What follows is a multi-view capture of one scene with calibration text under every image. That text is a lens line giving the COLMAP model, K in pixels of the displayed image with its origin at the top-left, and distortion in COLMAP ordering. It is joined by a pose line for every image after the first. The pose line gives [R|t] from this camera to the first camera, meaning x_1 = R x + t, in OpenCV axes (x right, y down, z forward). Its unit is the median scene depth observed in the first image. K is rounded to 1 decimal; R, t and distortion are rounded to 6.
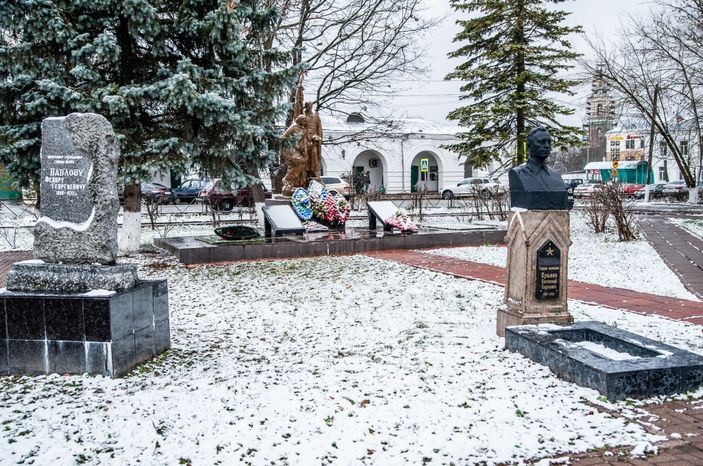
lens RADIAL K [[686.0, 0, 351.5], [0, 686.0, 233.0], [0, 0, 1]] dist [-0.007684, -0.004641]
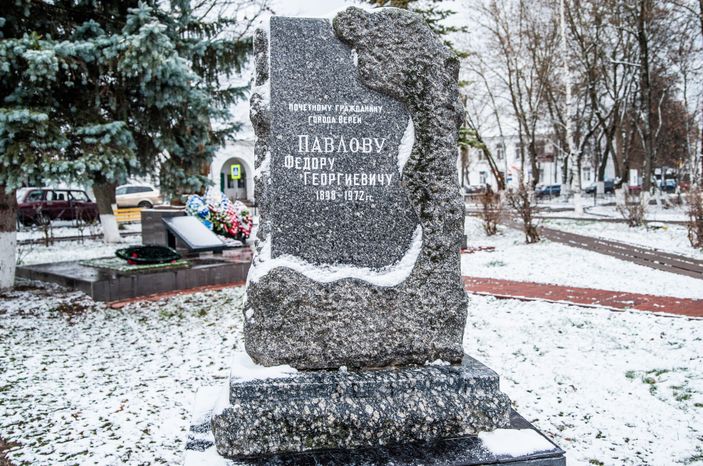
lens RADIAL K [[660.7, 0, 352.9], [0, 660.7, 222.9], [0, 0, 1]] dist [-0.024116, -0.001565]
pose [[0.937651, -0.031863, 0.346114, -0.547194], [0.040580, 0.999015, -0.017967, -0.034411], [-0.345200, 0.030892, 0.938020, 0.626838]]
